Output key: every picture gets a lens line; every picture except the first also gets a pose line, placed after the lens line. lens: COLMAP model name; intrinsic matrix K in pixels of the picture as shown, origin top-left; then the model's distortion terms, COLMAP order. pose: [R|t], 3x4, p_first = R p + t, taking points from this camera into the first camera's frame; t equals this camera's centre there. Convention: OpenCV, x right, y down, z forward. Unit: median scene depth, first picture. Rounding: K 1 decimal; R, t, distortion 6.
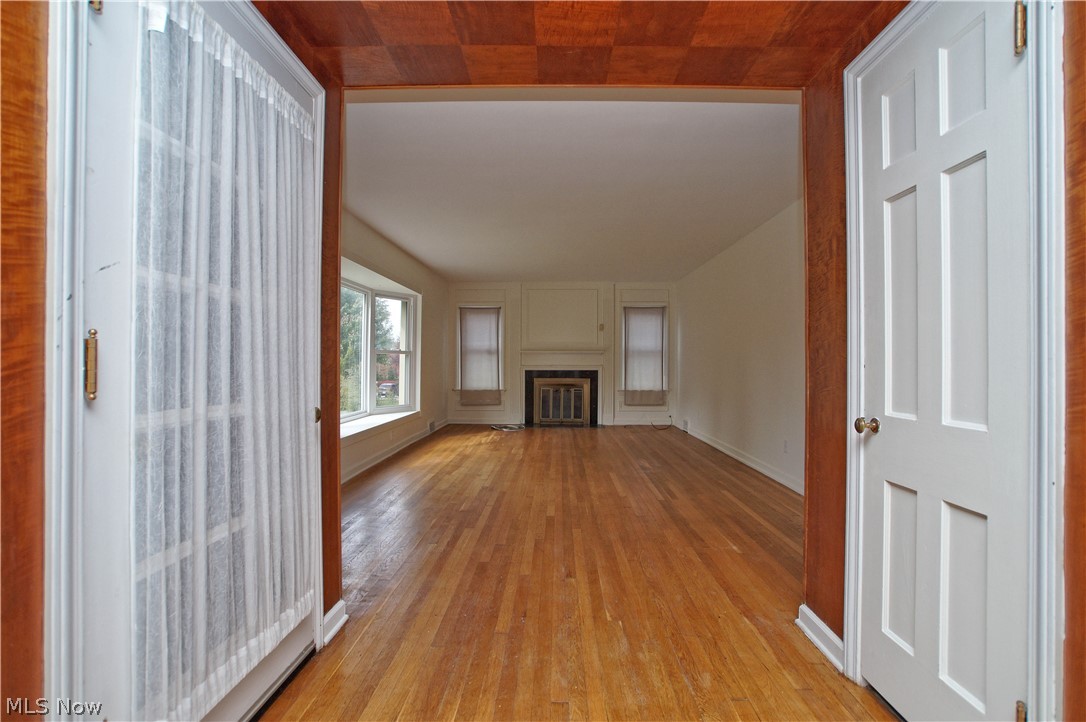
lens RADIAL K [[509.0, 0, 543.0], [0, 509.0, 361.0], [0, 0, 1]] dist [-0.001001, 0.000020]
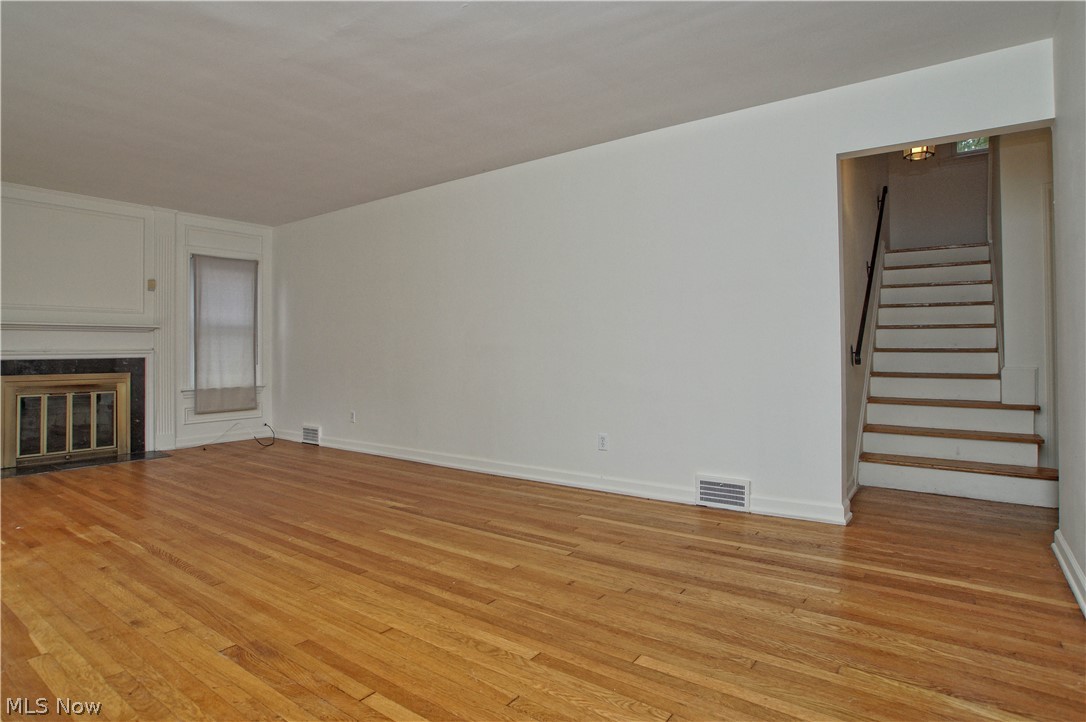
lens RADIAL K [[568.9, 0, 543.3], [0, 568.9, 329.6], [0, 0, 1]] dist [-0.014286, 0.000020]
pose [[0.561441, 0.018202, 0.827316, -0.172008], [0.000305, 0.999753, -0.022203, 0.000431], [-0.827517, 0.012718, 0.561297, 0.266494]]
